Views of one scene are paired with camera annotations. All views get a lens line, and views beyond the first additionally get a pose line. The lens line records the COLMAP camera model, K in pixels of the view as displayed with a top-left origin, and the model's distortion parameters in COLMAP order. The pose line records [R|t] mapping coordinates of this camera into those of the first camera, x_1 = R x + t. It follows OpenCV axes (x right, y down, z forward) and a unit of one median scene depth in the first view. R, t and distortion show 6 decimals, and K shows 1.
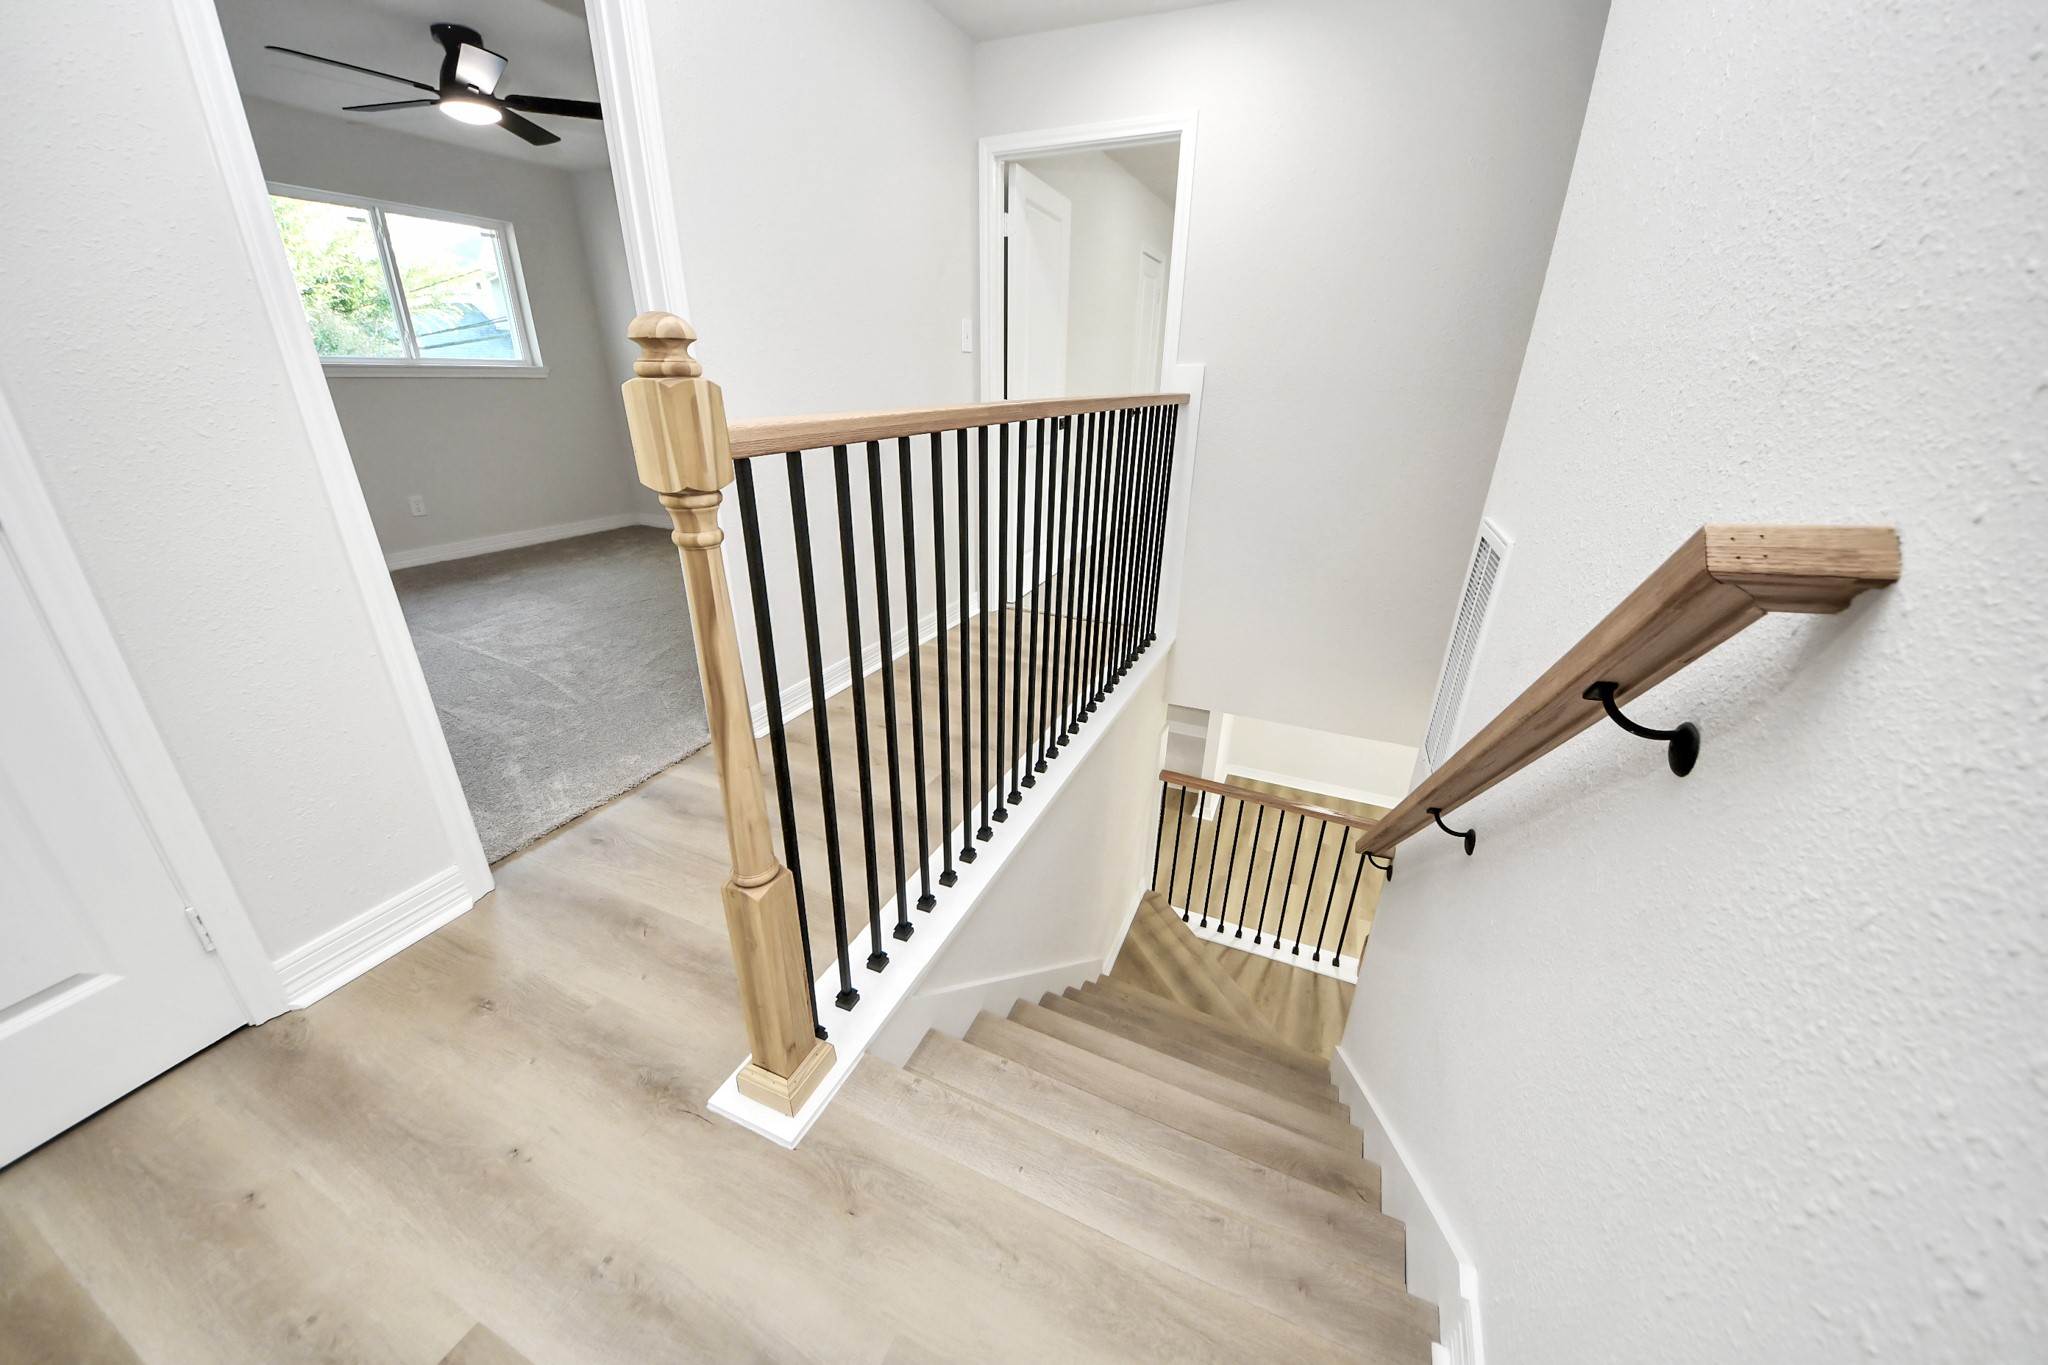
lens RADIAL K [[735.1, 0, 1024.0], [0, 735.1, 682.5], [0, 0, 1]] dist [-0.020675, -0.000046]
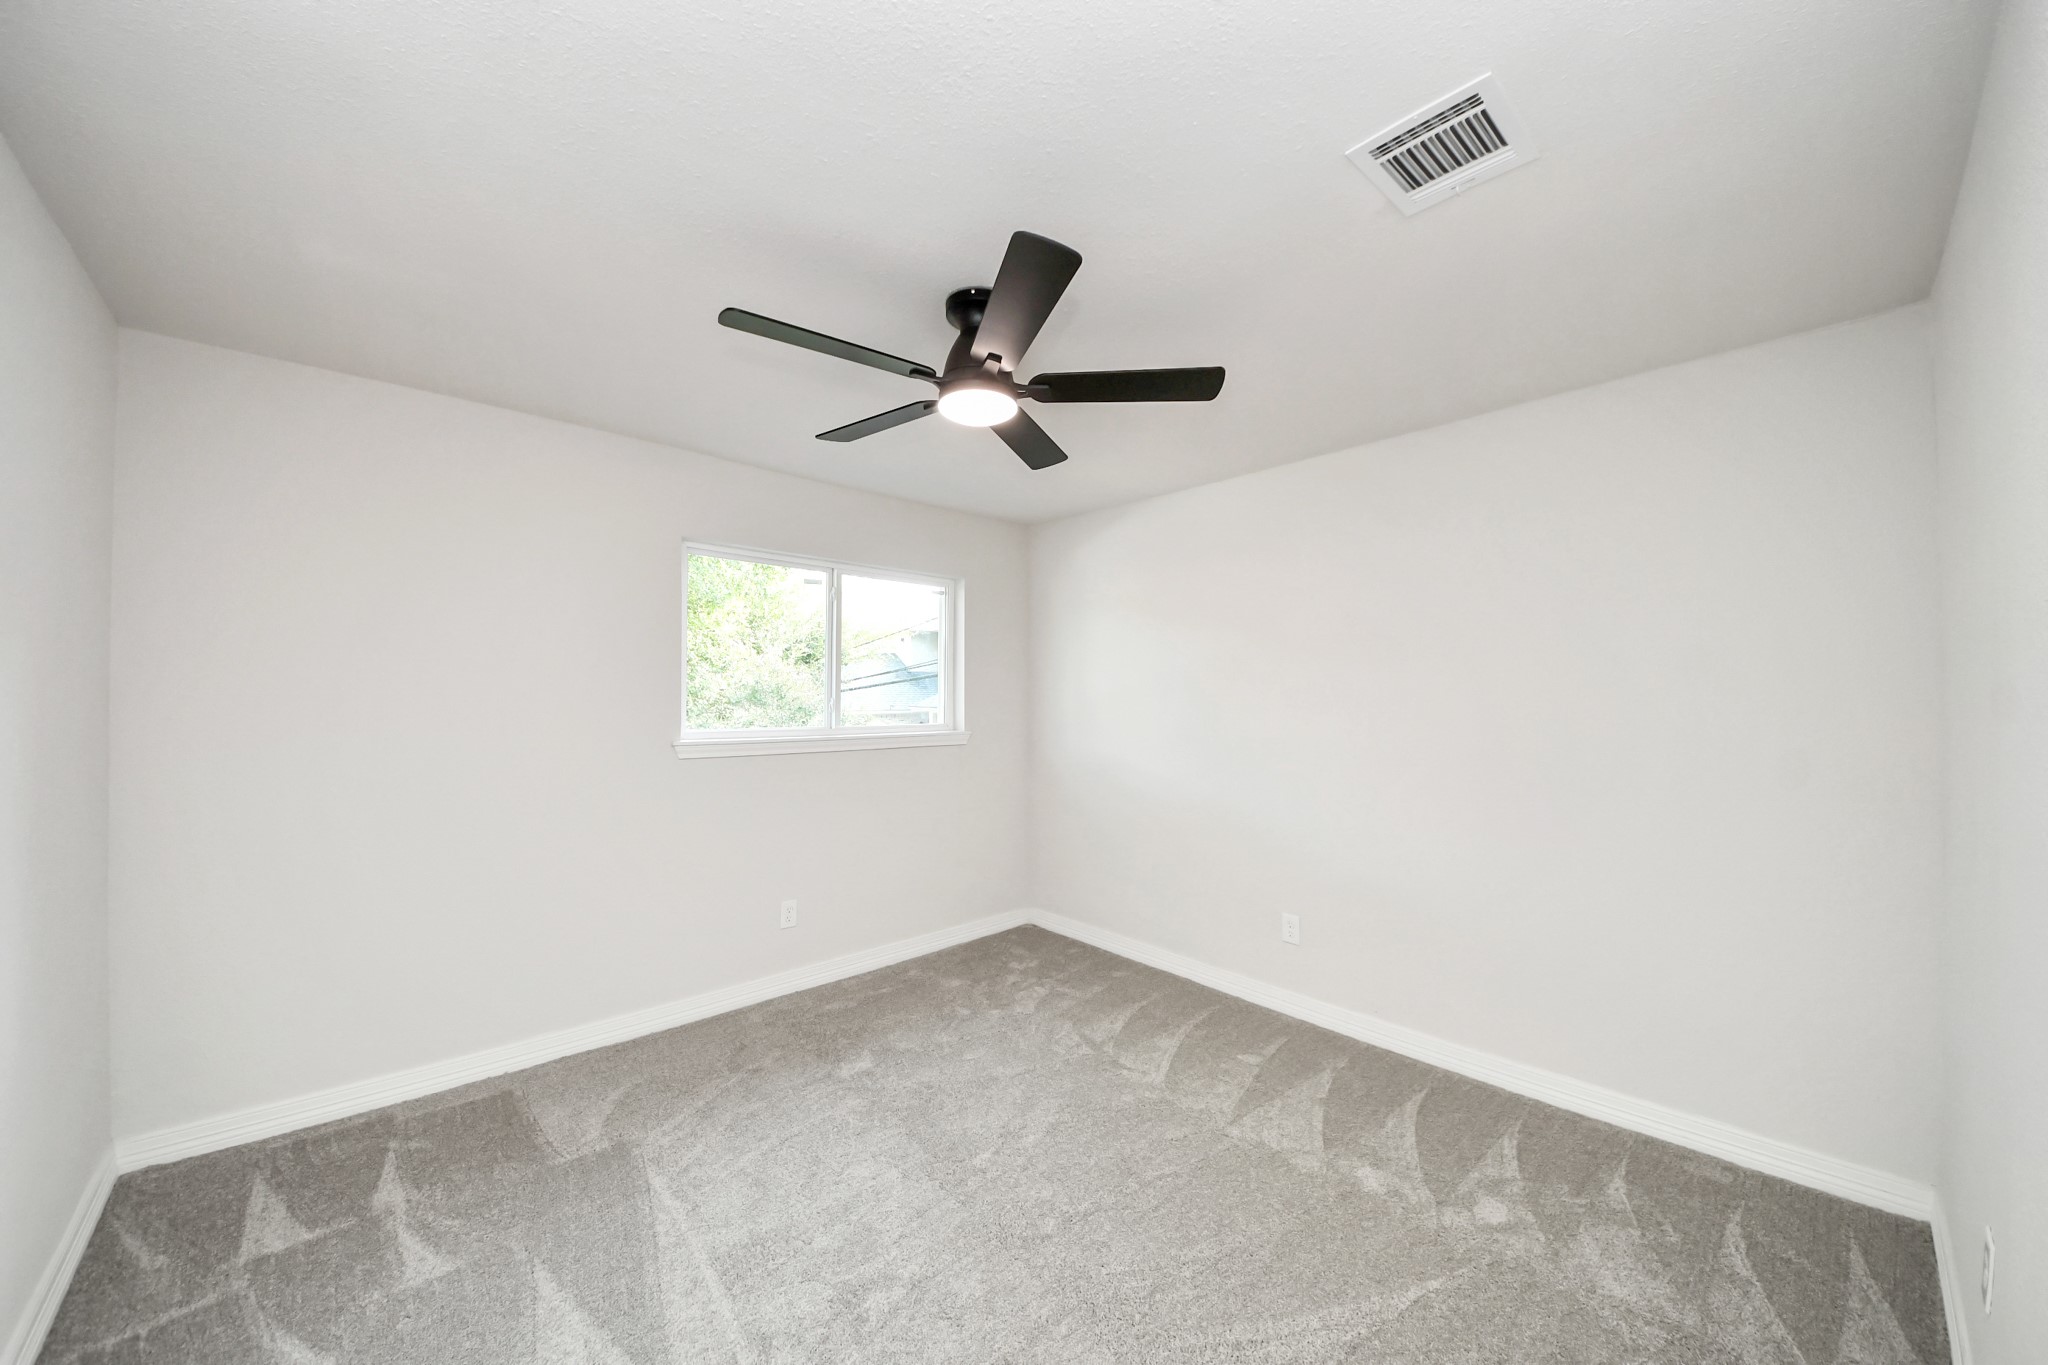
lens RADIAL K [[735.1, 0, 1024.0], [0, 735.1, 682.5], [0, 0, 1]] dist [-0.020675, -0.000046]
pose [[0.911475, -0.019835, -0.410877, -0.330284], [-0.151378, 0.912572, -0.379866, -0.232600], [0.382489, 0.408436, 0.828784, 0.404565]]
